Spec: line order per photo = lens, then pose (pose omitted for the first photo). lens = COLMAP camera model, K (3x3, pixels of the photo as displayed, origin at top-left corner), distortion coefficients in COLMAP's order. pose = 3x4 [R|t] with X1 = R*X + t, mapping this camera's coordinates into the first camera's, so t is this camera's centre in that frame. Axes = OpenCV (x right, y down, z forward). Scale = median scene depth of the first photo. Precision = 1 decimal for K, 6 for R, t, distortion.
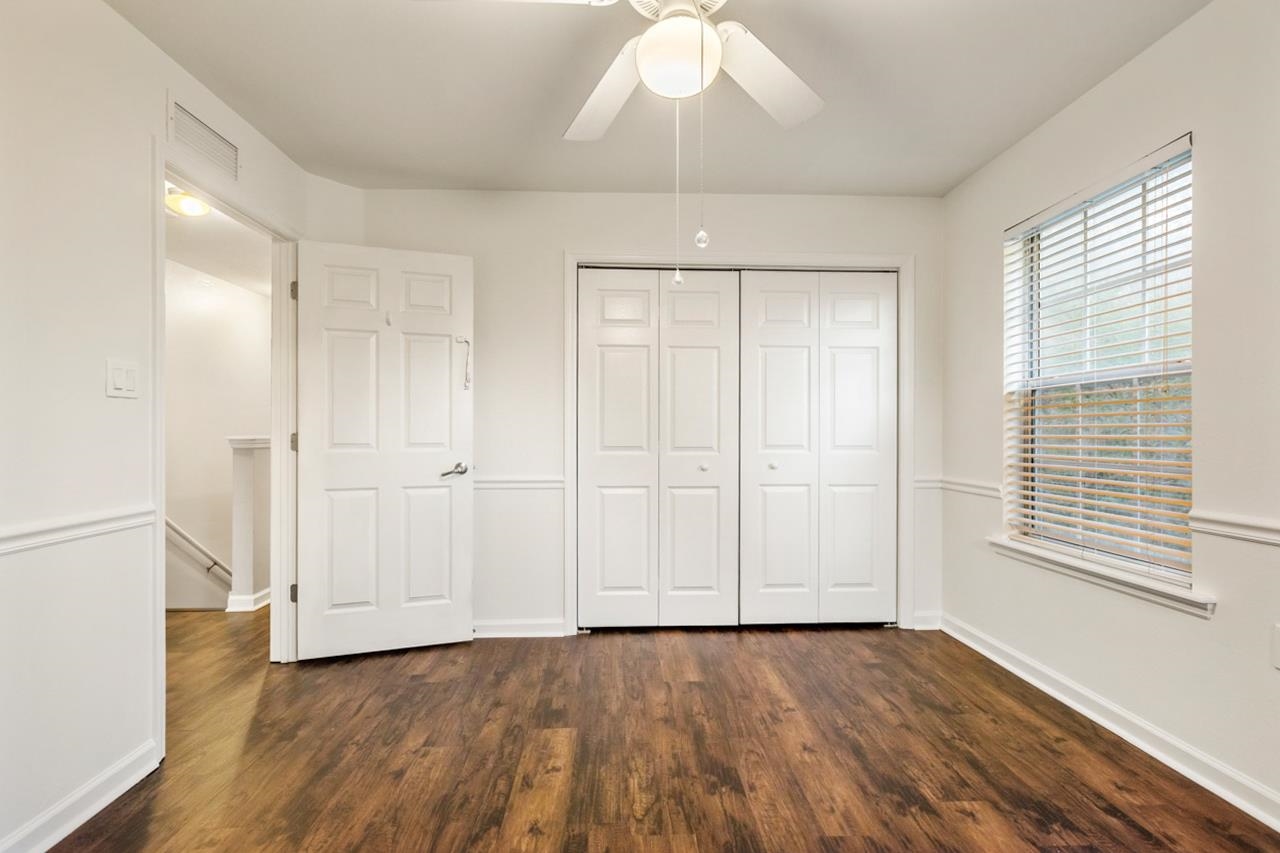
lens RADIAL K [[581.1, 0, 641.5], [0, 581.1, 429.1], [0, 0, 1]] dist [-0.000228, 0.000036]
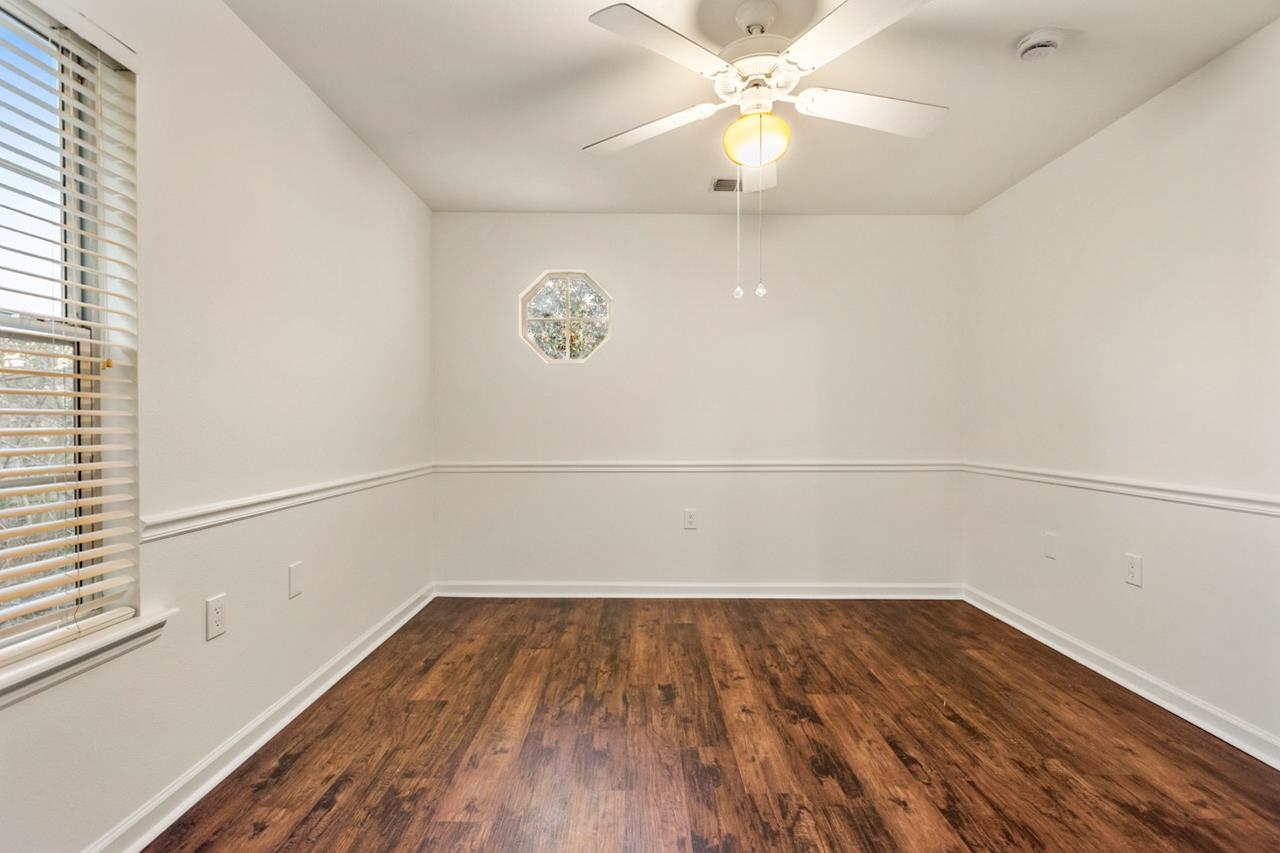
lens RADIAL K [[581.1, 0, 641.5], [0, 581.1, 429.1], [0, 0, 1]] dist [-0.000228, 0.000036]
pose [[-0.999047, 0.001433, 0.043625, 0.225394], [0.001716, 0.999978, 0.006457, 0.009468], [-0.043615, 0.006526, -0.999027, 1.969874]]
